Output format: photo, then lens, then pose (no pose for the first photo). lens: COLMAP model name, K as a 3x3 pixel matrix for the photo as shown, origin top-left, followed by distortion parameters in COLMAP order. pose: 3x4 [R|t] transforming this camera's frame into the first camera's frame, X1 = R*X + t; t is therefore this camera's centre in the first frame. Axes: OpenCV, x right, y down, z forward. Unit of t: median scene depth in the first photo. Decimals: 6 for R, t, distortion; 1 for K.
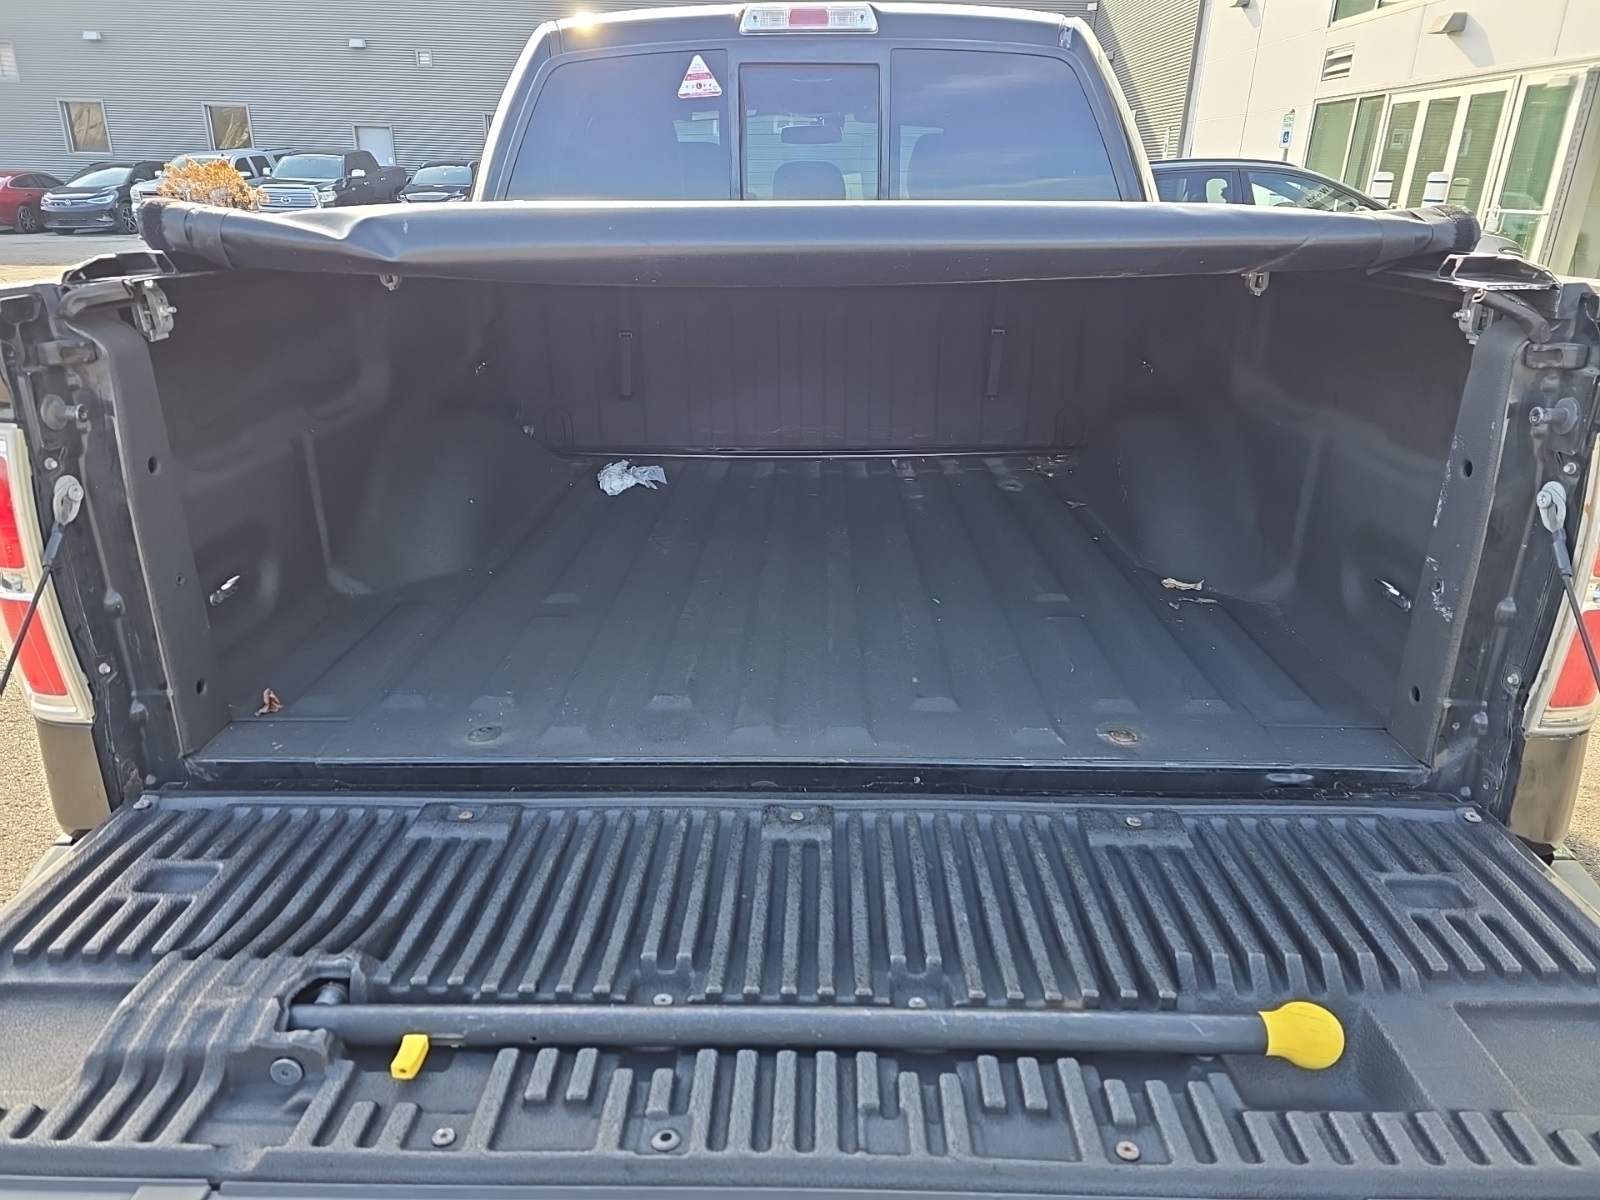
lens RADIAL K [[1048.2, 0, 800.6], [0, 1048.2, 605.3], [0, 0, 1]] dist [0.067820, -0.076490]
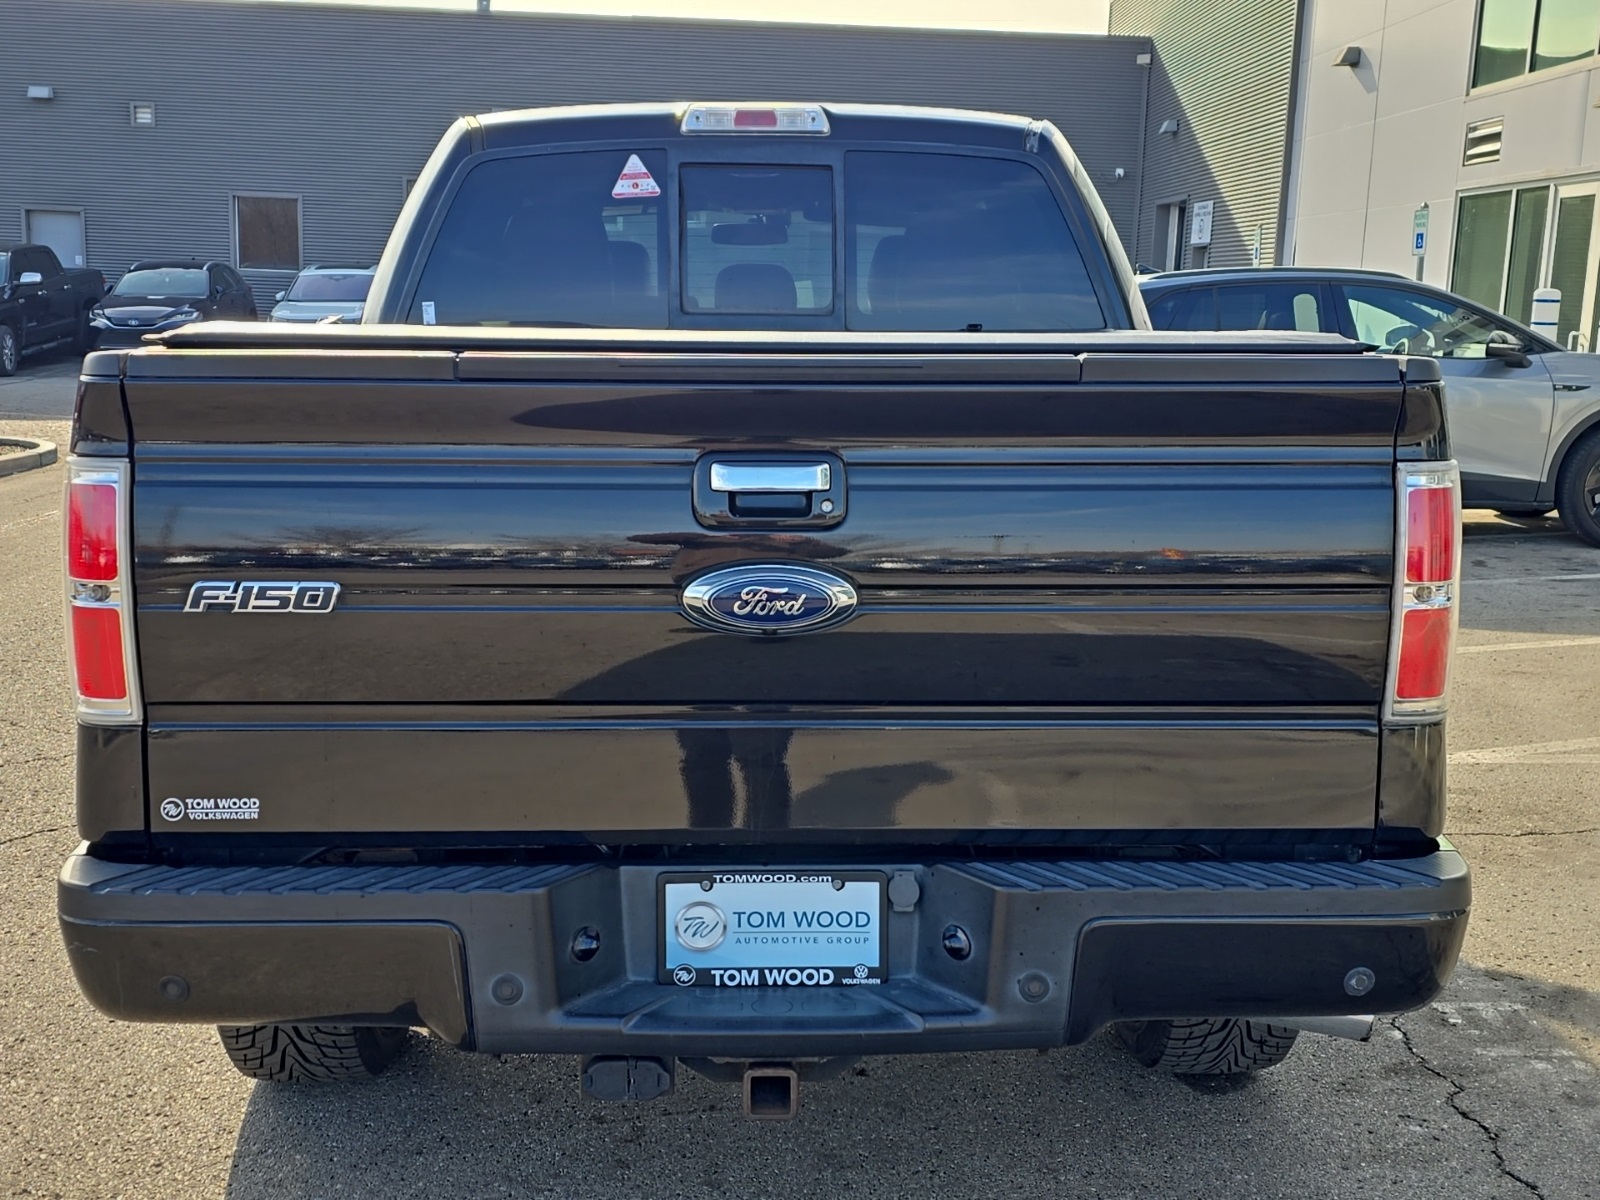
lens RADIAL K [[1760.9, 0, 800.0], [0, 1760.9, 600.0], [0, 0, 1]] dist [0.081888, -0.162833]
pose [[0.998803, -0.000033, 0.048919, -0.028299], [0.010271, 0.977854, -0.209036, 0.175243], [-0.047828, 0.209288, 0.976684, -0.410805]]
